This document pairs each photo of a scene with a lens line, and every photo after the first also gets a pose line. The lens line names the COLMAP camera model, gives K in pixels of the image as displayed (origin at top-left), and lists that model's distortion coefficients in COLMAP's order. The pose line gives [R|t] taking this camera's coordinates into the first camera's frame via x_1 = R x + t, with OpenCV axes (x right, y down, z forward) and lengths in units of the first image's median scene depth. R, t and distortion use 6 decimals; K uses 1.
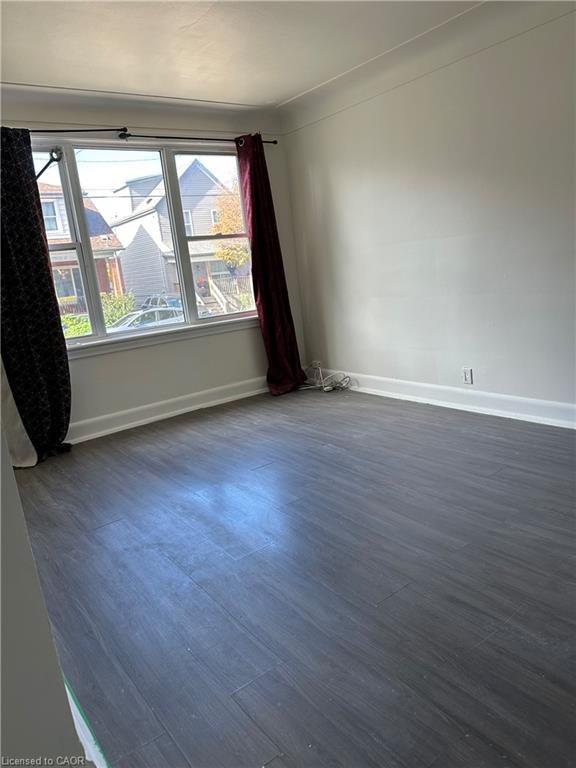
lens RADIAL K [[533.0, 0, 288.0], [0, 533.0, 384.0], [0, 0, 1]] dist [0.119468, -0.179841]
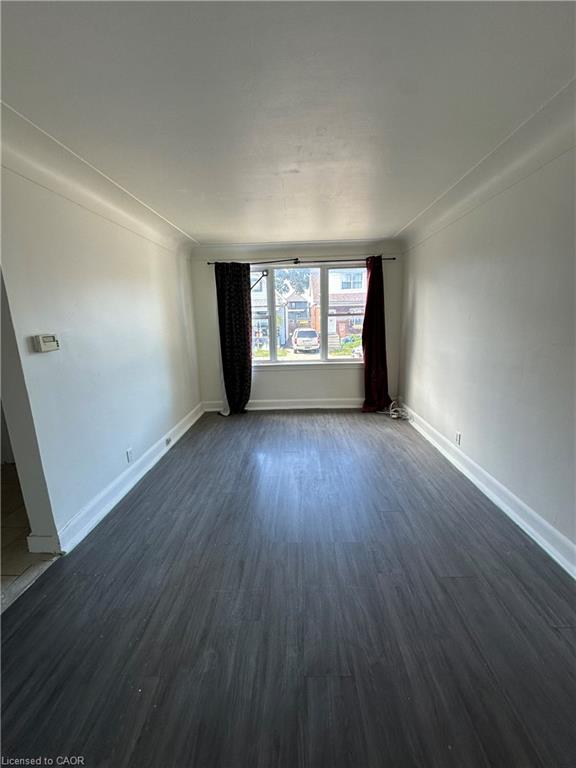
lens RADIAL K [[306.8, 0, 289.3], [0, 306.8, 383.2], [0, 0, 1]] dist [-0.013035, 0.004294]
pose [[0.787225, 0.210234, -0.579723, 0.371719], [-0.190120, 0.977041, 0.096149, -0.127843], [0.586627, 0.034526, 0.809121, 0.111592]]
